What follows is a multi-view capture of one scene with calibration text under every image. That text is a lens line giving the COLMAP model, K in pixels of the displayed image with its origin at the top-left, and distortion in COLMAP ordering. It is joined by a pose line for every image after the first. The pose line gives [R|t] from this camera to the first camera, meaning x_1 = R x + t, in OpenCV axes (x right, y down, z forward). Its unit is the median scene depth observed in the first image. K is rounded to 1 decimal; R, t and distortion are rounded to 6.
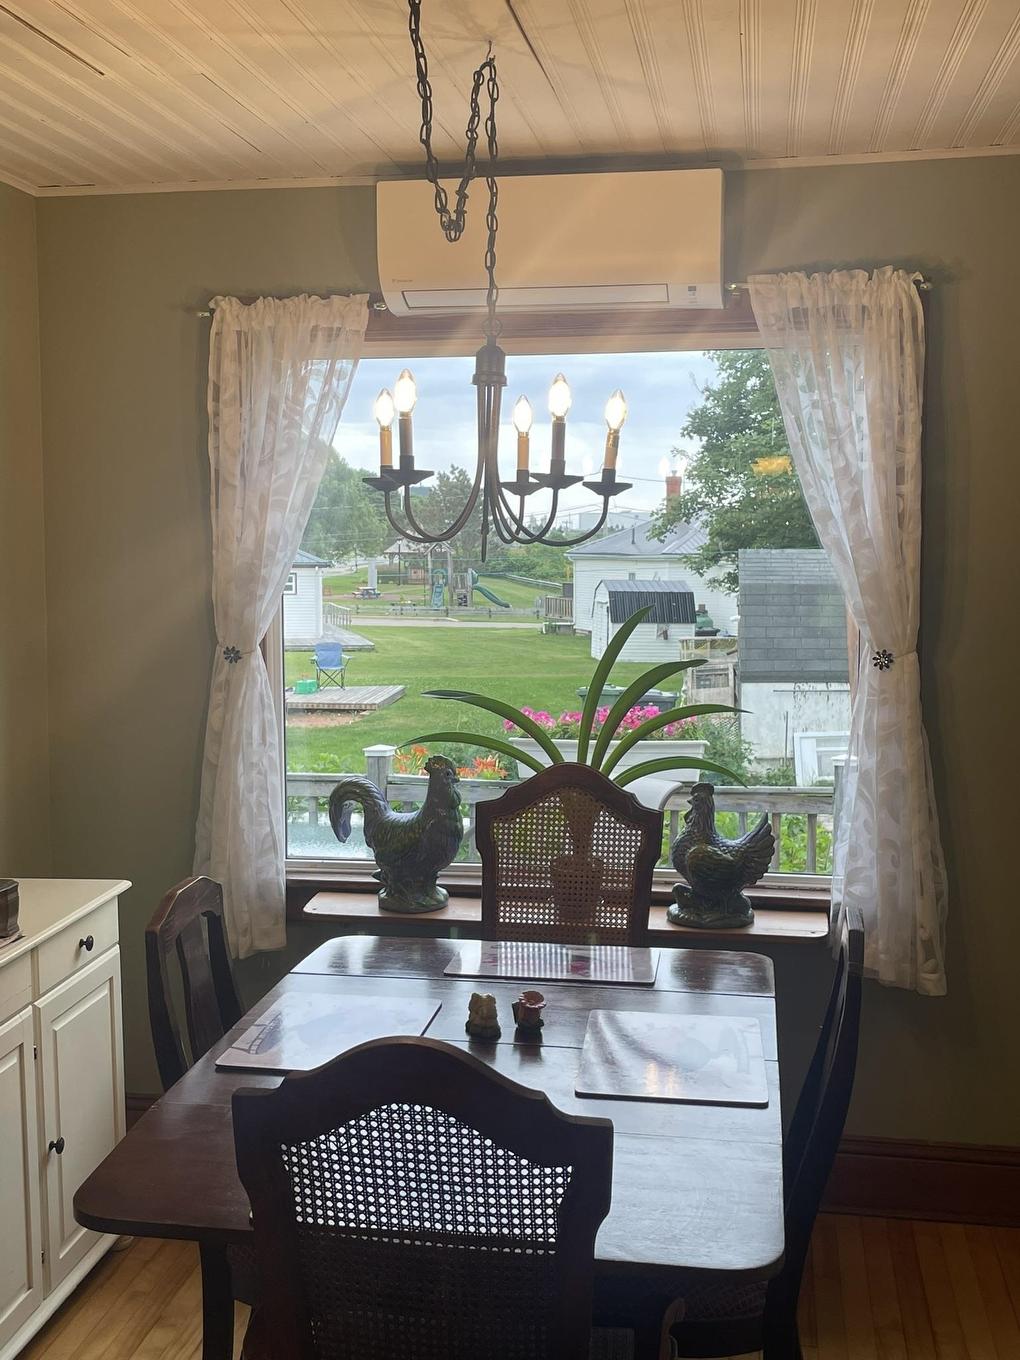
lens RADIAL K [[1620.0, 0, 508.8], [0, 1620.0, 704.4], [0, 0, 1]] dist [0.155490, -0.431990]
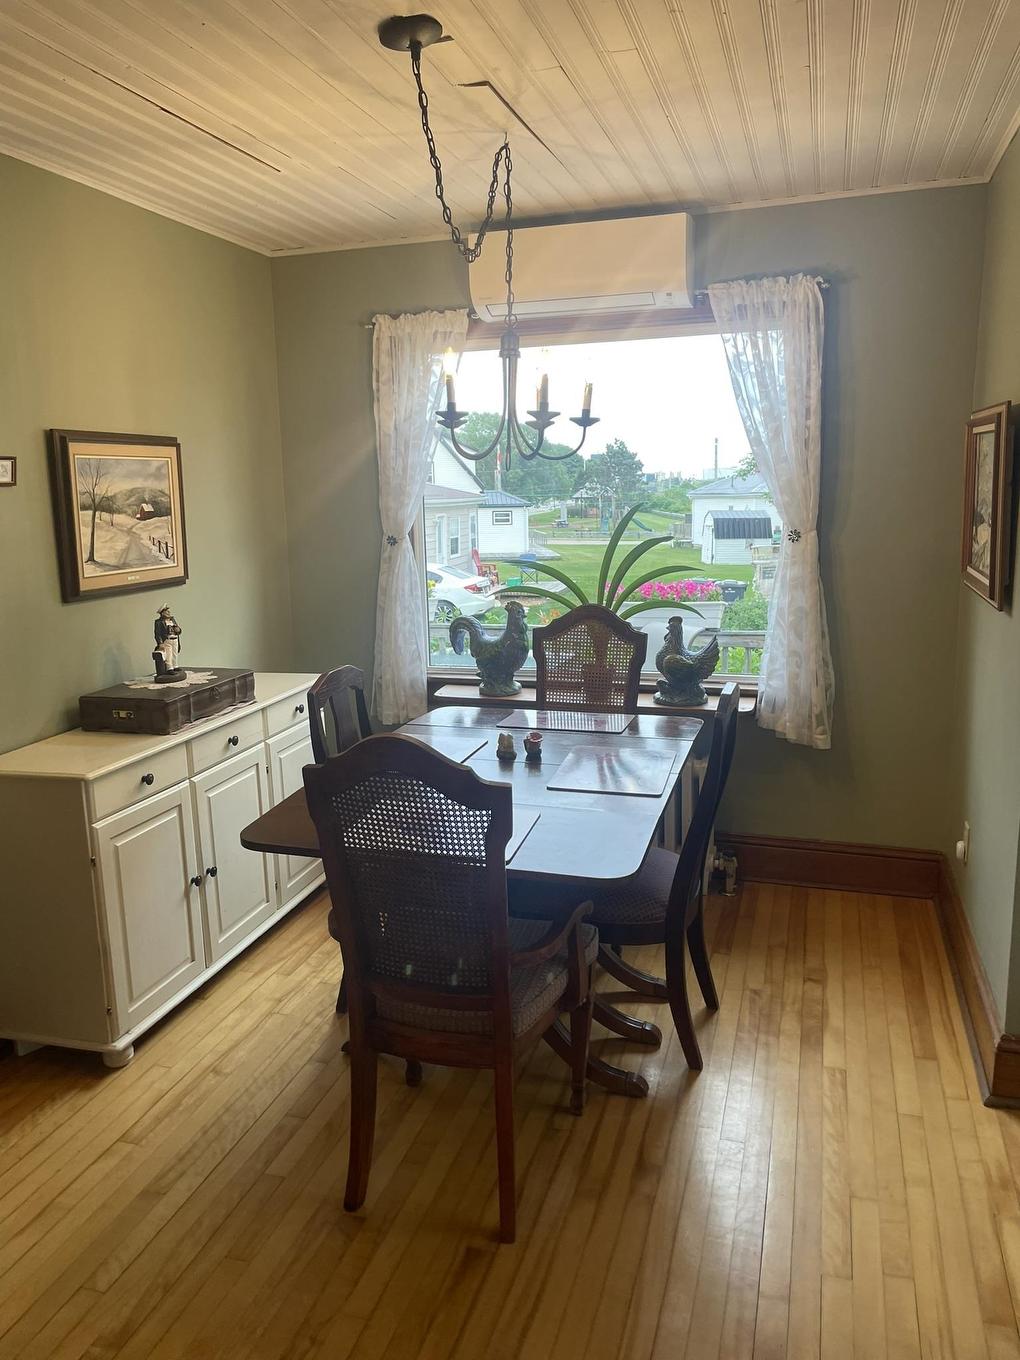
lens RADIAL K [[1026.9, 0, 518.3], [0, 1026.9, 695.5], [0, 0, 1]] dist [0.085734, -0.132624]
pose [[0.990702, 0.005507, -0.135939, 0.103720], [0.007430, 0.995499, 0.094477, 0.029350], [0.135848, -0.094608, 0.986202, -0.024479]]
